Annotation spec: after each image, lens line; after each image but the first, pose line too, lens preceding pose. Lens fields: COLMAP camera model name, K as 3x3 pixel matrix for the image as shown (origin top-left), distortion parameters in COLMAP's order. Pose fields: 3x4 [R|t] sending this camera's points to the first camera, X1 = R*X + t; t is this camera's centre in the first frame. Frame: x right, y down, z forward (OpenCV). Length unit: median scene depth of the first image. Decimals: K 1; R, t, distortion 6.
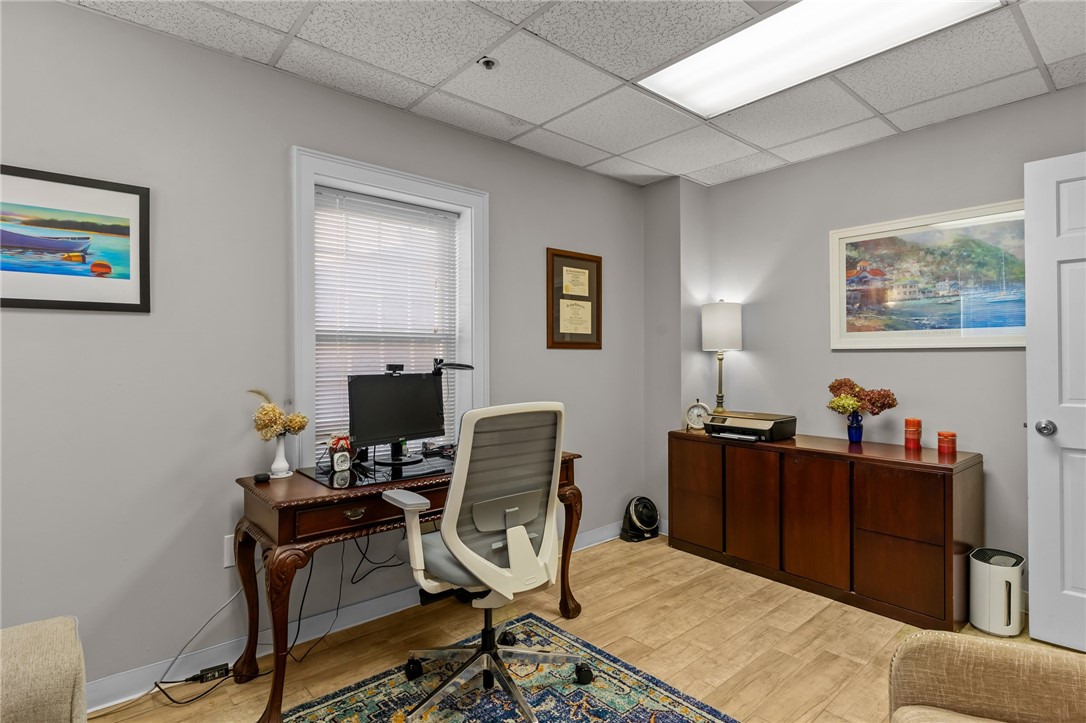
lens RADIAL K [[546.9, 0, 543.0], [0, 546.9, 361.5], [0, 0, 1]] dist [0.000131, 0.000282]
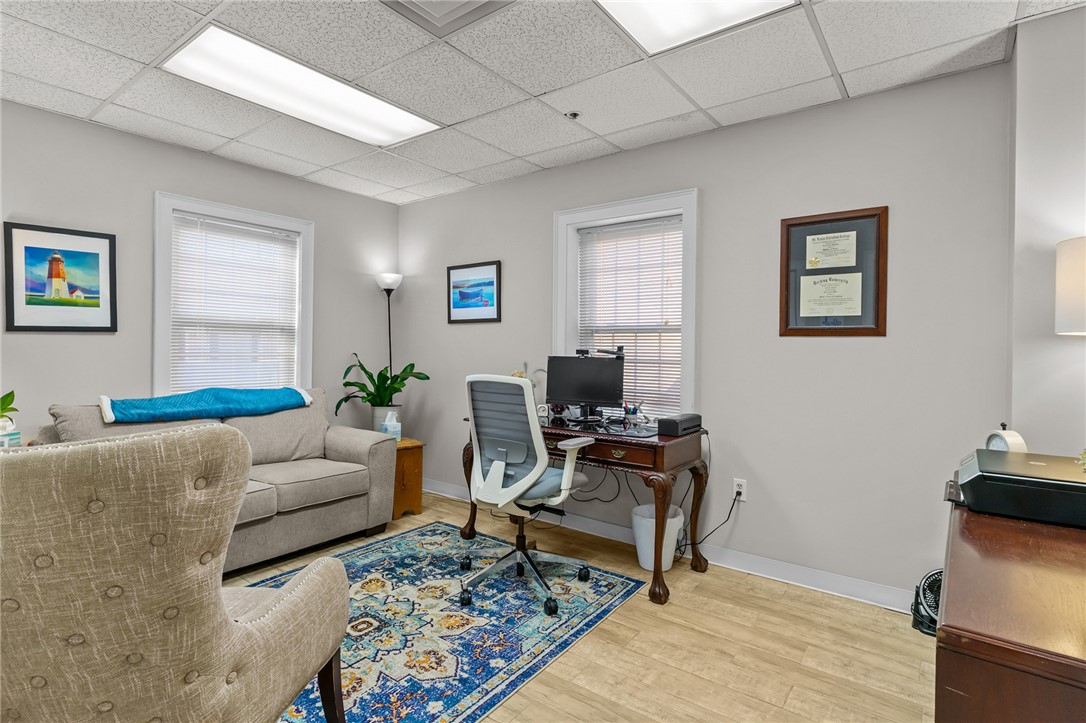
lens RADIAL K [[531.2, 0, 547.2], [0, 531.2, 355.9], [0, 0, 1]] dist [0.001939, 0.001072]
pose [[0.213548, 0.021781, -0.976690, 0.904878], [-0.017229, 0.999680, 0.018526, -0.002378], [0.976781, 0.012871, 0.213855, 0.552930]]
